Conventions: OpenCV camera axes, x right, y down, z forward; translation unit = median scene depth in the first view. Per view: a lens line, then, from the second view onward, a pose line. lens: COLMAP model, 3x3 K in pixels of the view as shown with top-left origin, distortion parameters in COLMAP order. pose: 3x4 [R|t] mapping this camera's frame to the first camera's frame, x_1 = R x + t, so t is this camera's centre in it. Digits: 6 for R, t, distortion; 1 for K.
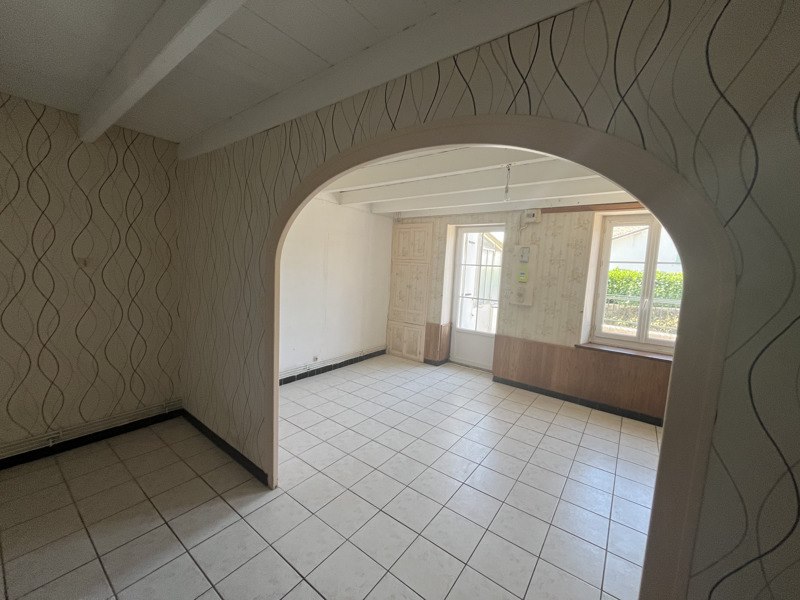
lens RADIAL K [[319.9, 0, 399.8], [0, 319.9, 298.7], [0, 0, 1]] dist [-0.002156, -0.000193]
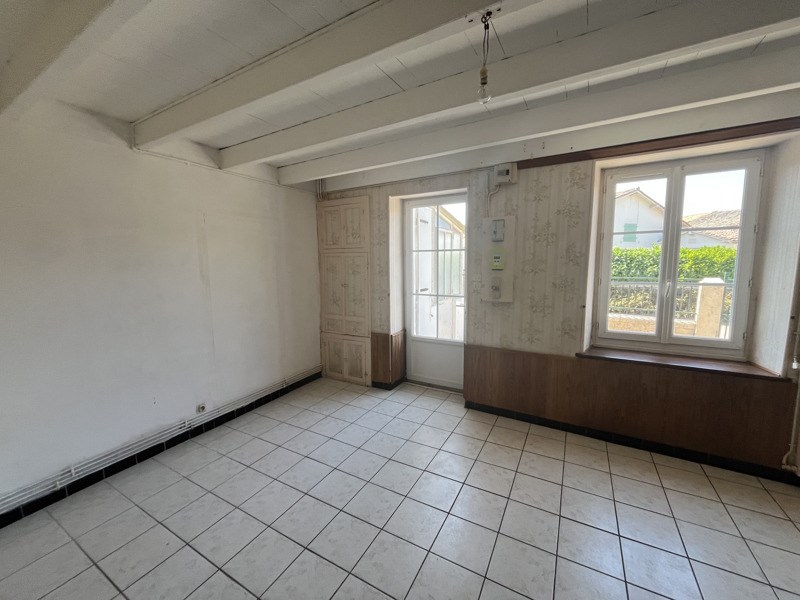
lens RADIAL K [[319.9, 0, 399.9], [0, 319.9, 298.6], [0, 0, 1]] dist [-0.002156, -0.000193]
pose [[0.989112, -0.077719, 0.124968, 0.072386], [0.074809, 0.996810, 0.027820, -0.022582], [-0.126731, -0.018168, 0.991771, 0.304748]]
